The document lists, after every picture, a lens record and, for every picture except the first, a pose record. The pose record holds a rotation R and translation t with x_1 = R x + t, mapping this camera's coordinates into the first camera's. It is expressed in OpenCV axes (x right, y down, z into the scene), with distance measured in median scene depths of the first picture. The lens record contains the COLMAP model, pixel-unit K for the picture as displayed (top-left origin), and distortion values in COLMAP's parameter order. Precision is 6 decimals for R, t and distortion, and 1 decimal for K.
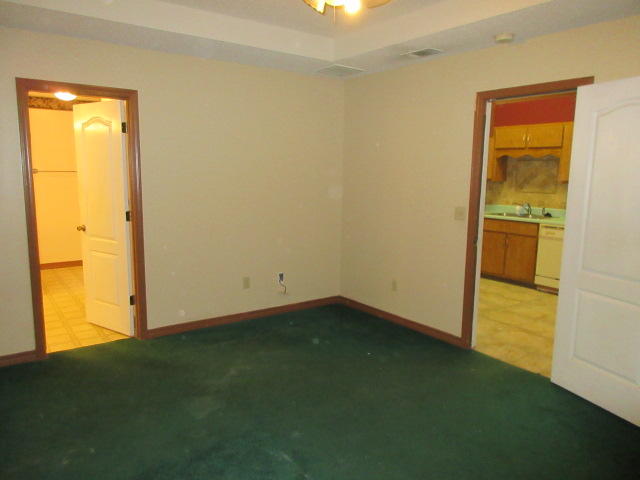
lens RADIAL K [[475.4, 0, 317.1], [0, 475.4, 238.1], [0, 0, 1]] dist [0.001236, 0.003287]
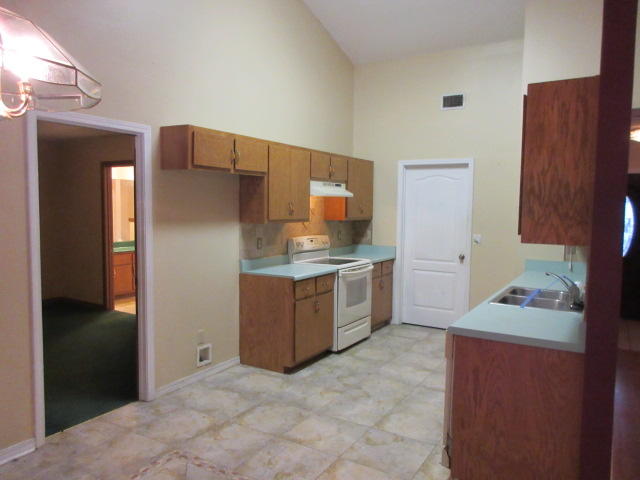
lens RADIAL K [[475.4, 0, 318.7], [0, 475.4, 239.1], [0, 0, 1]] dist [0.001236, 0.003287]
pose [[0.388226, 0.057702, -0.919756, 0.804255], [-0.141620, 0.989918, 0.002327, -0.077641], [0.910617, 0.129353, 0.392484, 0.577898]]
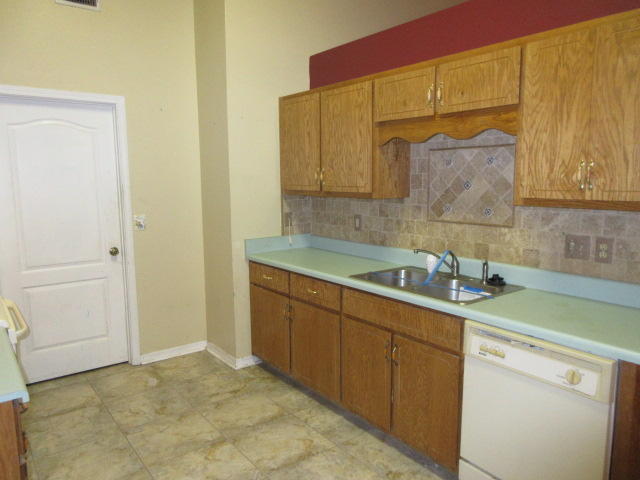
lens RADIAL K [[475.4, 0, 319.0], [0, 475.4, 237.7], [0, 0, 1]] dist [0.001236, 0.003287]
pose [[0.999327, -0.023242, 0.028362, 0.321781], [0.023718, 0.999582, -0.016559, -0.081487], [-0.027965, 0.017221, 0.999461, 0.593723]]
